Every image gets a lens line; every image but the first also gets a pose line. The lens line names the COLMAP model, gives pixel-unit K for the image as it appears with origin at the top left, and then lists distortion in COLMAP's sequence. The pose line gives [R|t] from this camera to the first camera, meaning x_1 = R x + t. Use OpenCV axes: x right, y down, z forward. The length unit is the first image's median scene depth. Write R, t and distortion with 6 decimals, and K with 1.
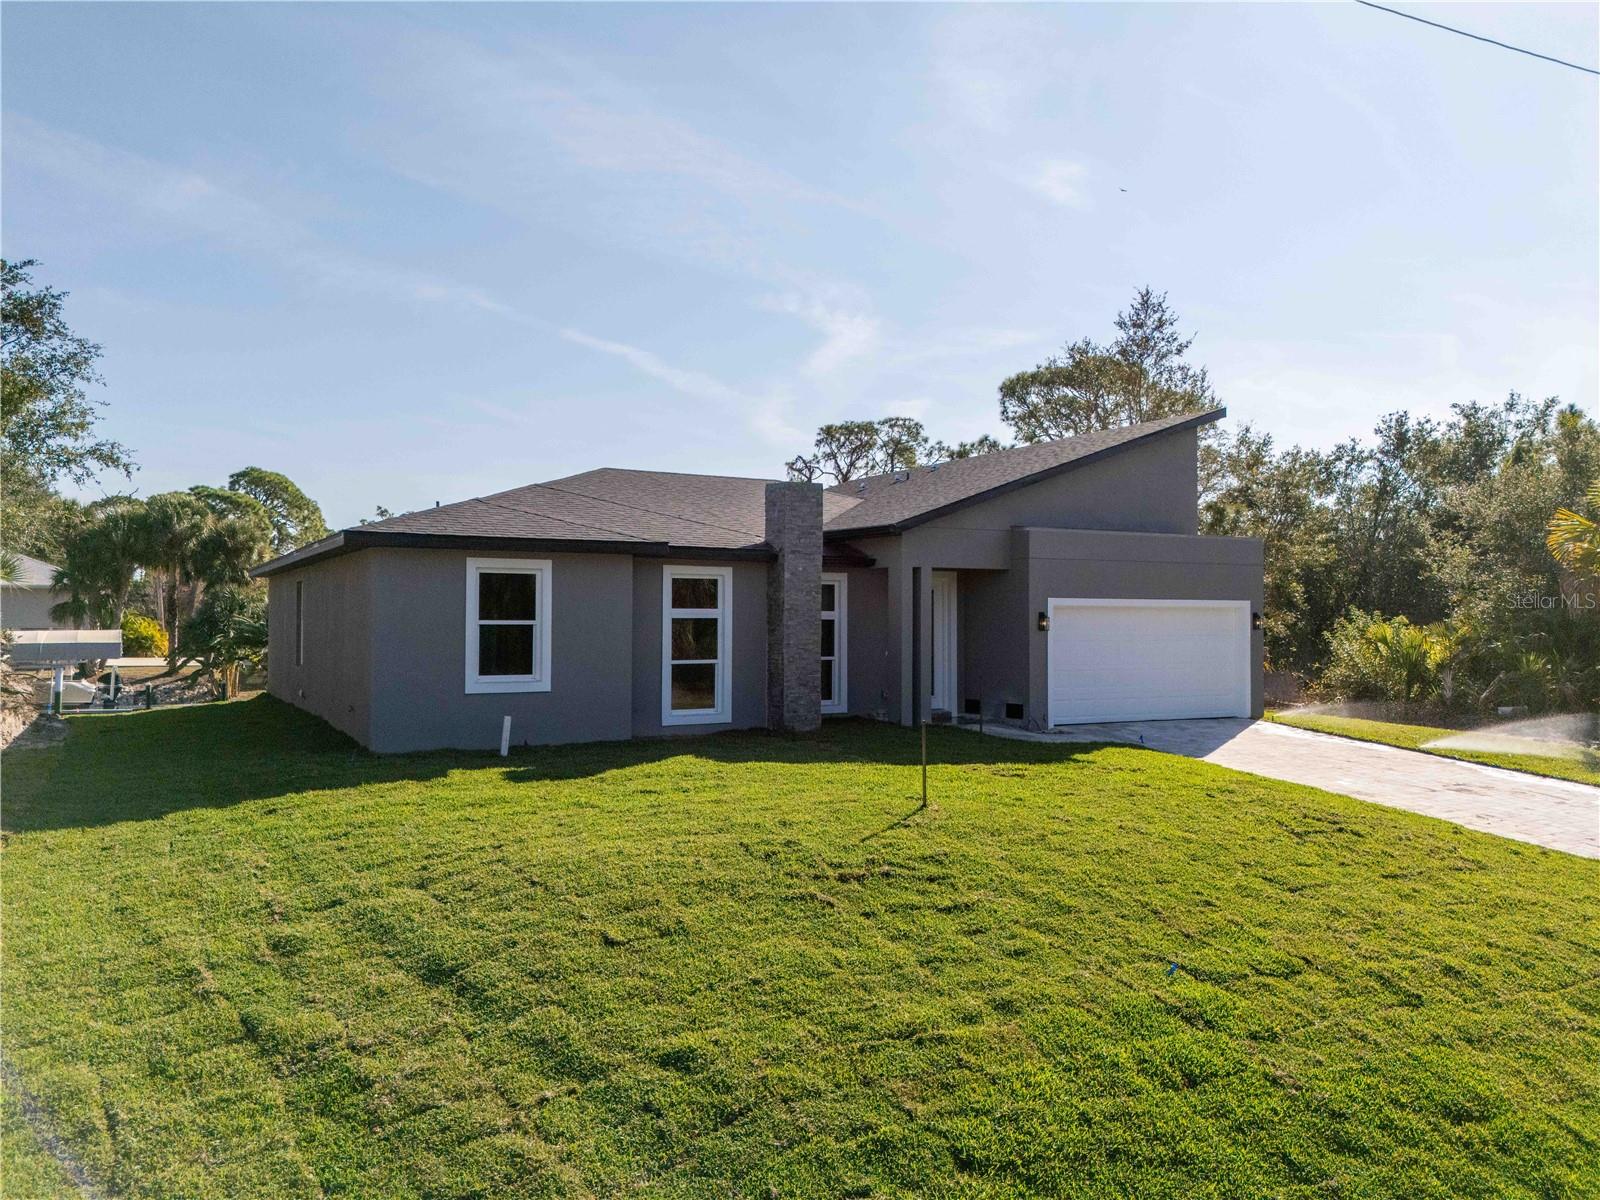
lens RADIAL K [[1171.5, 0, 800.0], [0, 1171.5, 600.0], [0, 0, 1]] dist [0.061515, -0.053697]
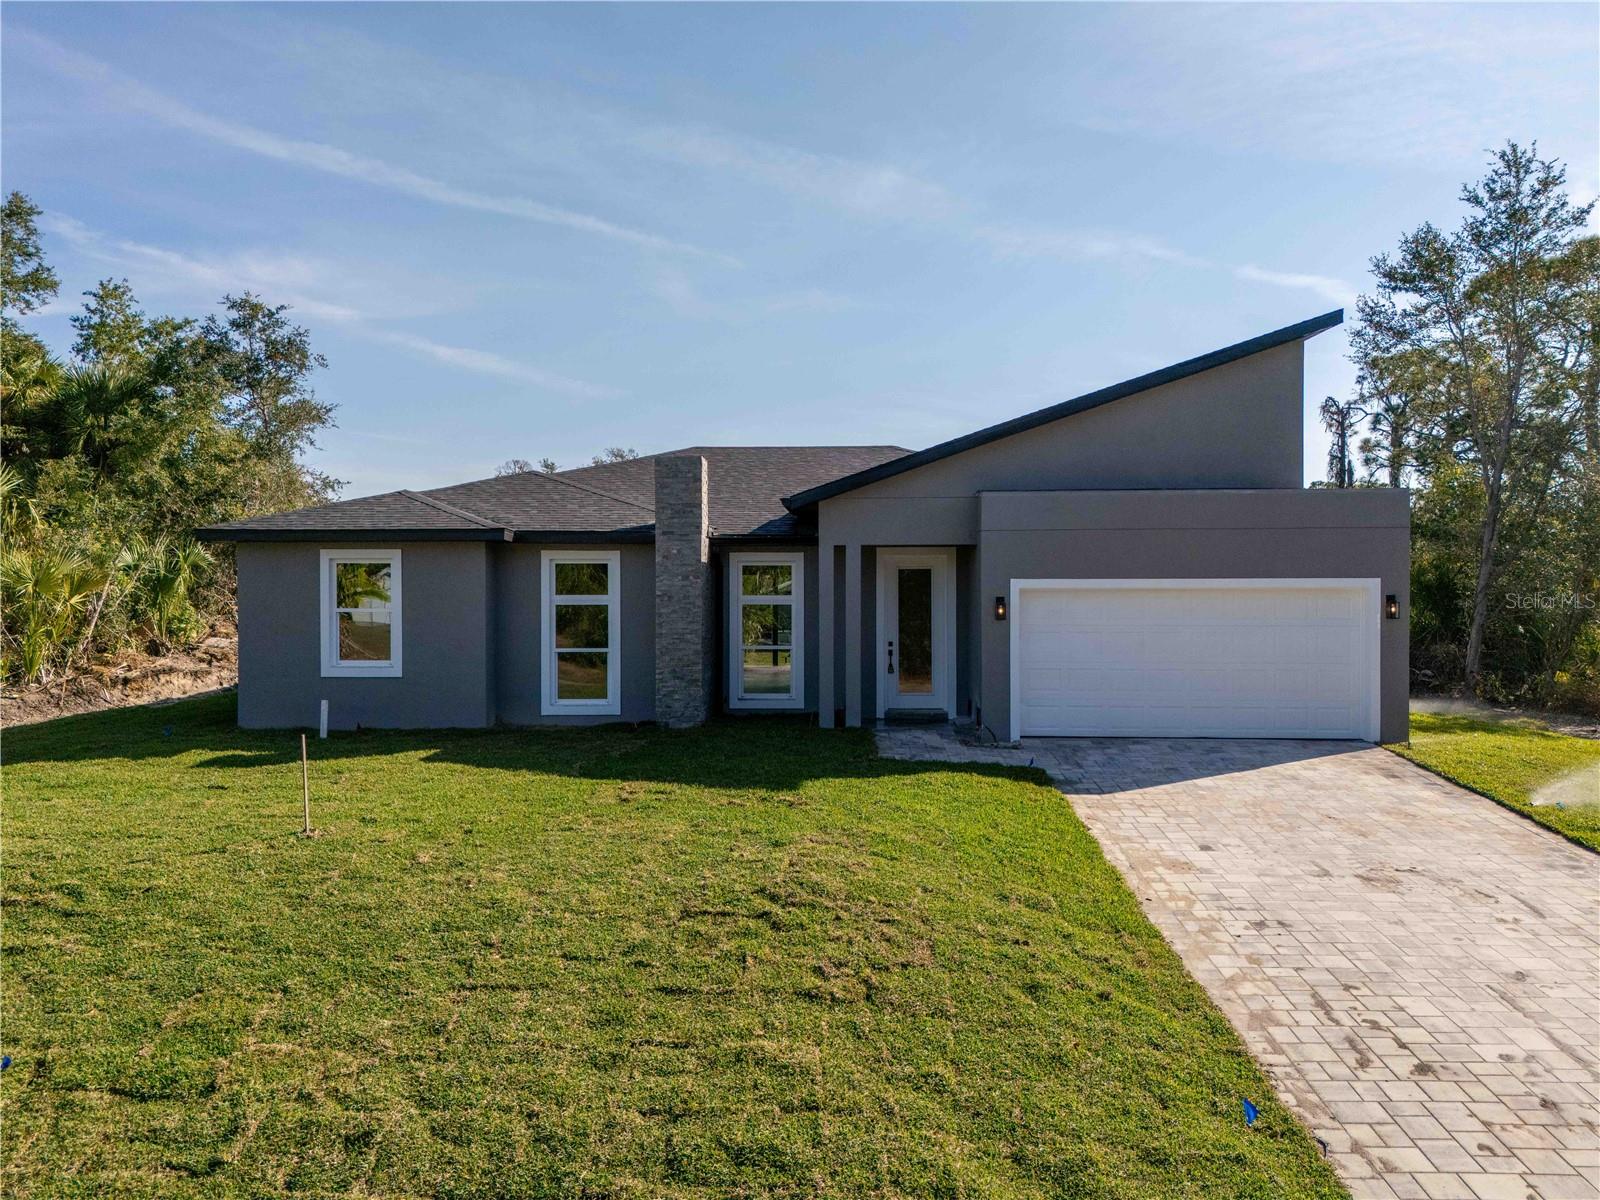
lens RADIAL K [[1171.5, 0, 800.0], [0, 1171.5, 600.0], [0, 0, 1]] dist [0.061515, -0.053697]
pose [[0.862609, 0.002741, -0.505864, 0.546279], [0.012568, 0.999561, 0.026846, -0.011962], [0.505715, -0.029515, 0.862195, 0.258274]]
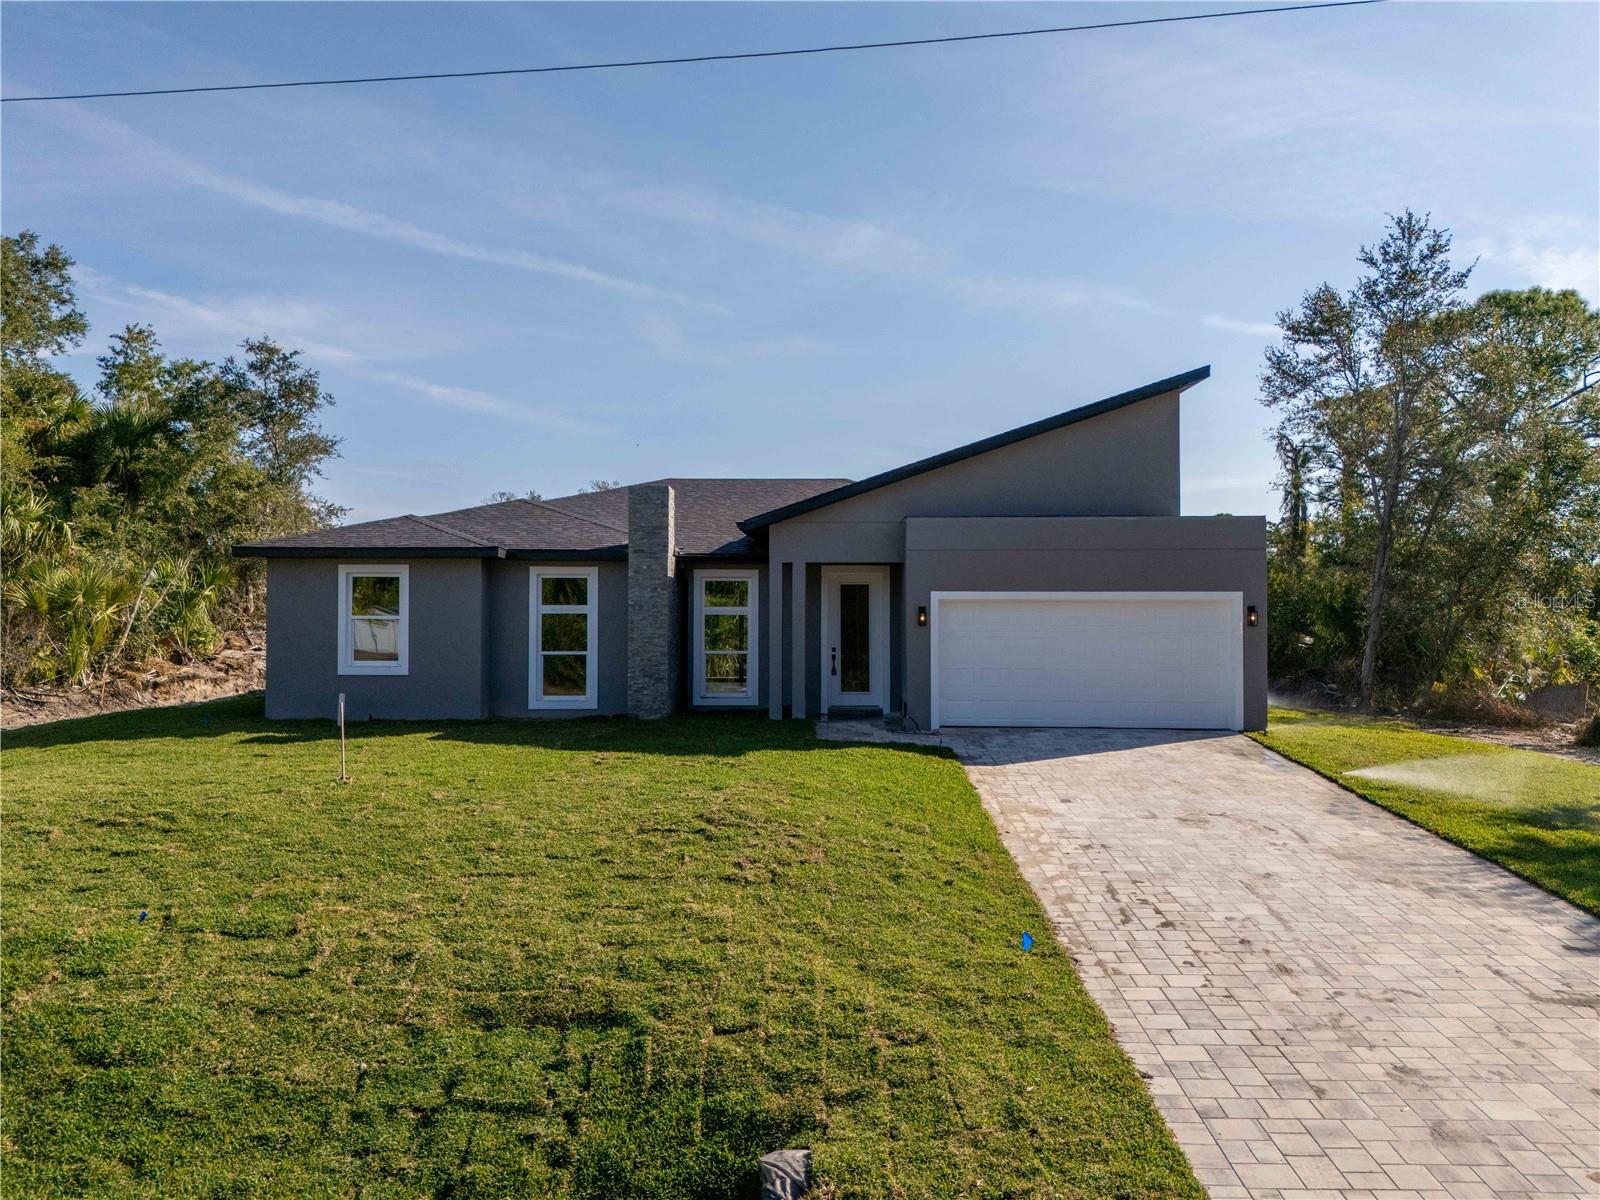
lens RADIAL K [[1171.5, 0, 800.0], [0, 1171.5, 600.0], [0, 0, 1]] dist [0.061515, -0.053697]
pose [[0.868856, -0.008790, -0.494987, 0.648820], [0.009305, 0.999956, -0.001425, 0.006152], [0.494978, -0.003367, 0.868899, 0.142249]]
